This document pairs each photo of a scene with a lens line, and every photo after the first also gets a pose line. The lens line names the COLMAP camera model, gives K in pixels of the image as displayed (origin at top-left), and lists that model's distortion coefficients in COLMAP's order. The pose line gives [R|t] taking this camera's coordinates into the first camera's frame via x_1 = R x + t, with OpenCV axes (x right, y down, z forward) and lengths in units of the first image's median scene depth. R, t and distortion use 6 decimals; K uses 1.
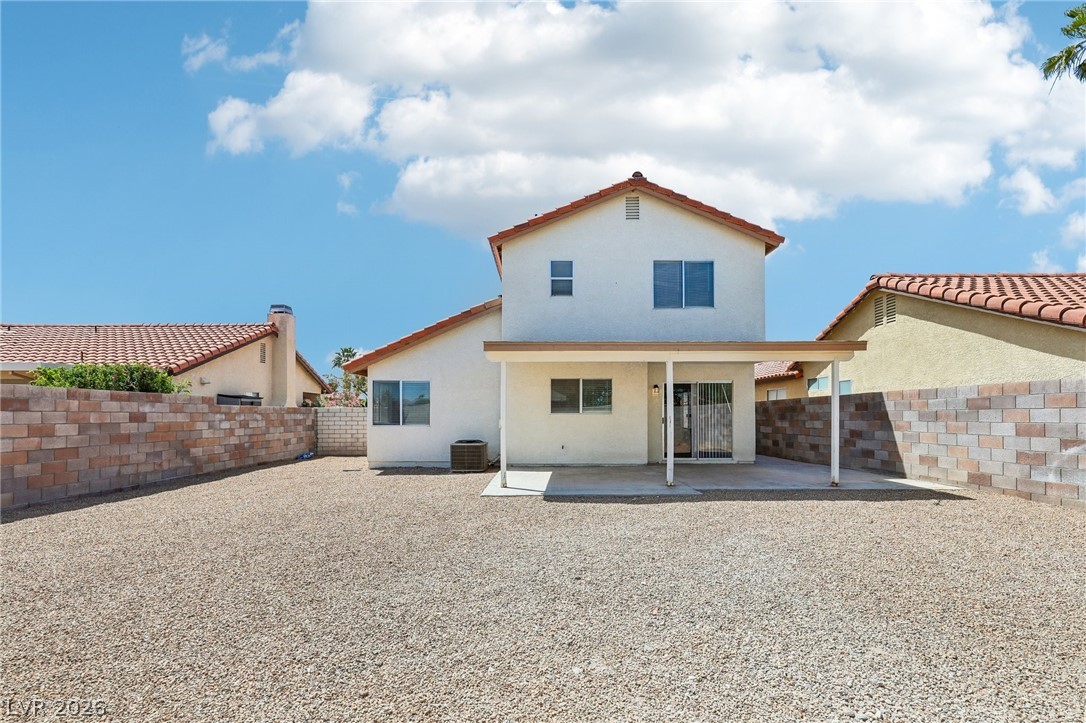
lens RADIAL K [[459.6, 0, 556.4], [0, 459.6, 418.0], [0, 0, 1]] dist [-0.001729, 0.000609]
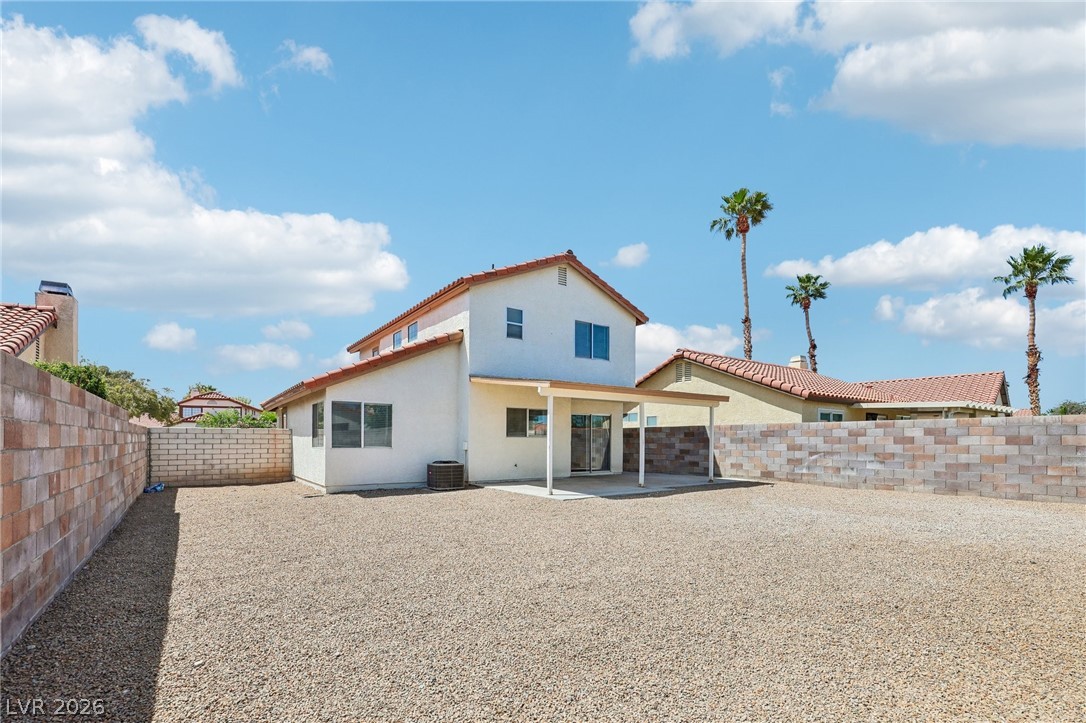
lens RADIAL K [[459.6, 0, 542.5], [0, 459.6, 444.6], [0, 0, 1]] dist [-0.001729, 0.000609]
pose [[0.832783, -0.000196, 0.553600, -0.587260], [-0.001463, 0.999996, 0.002556, 0.006480], [-0.553598, -0.002939, 0.832779, -0.031251]]
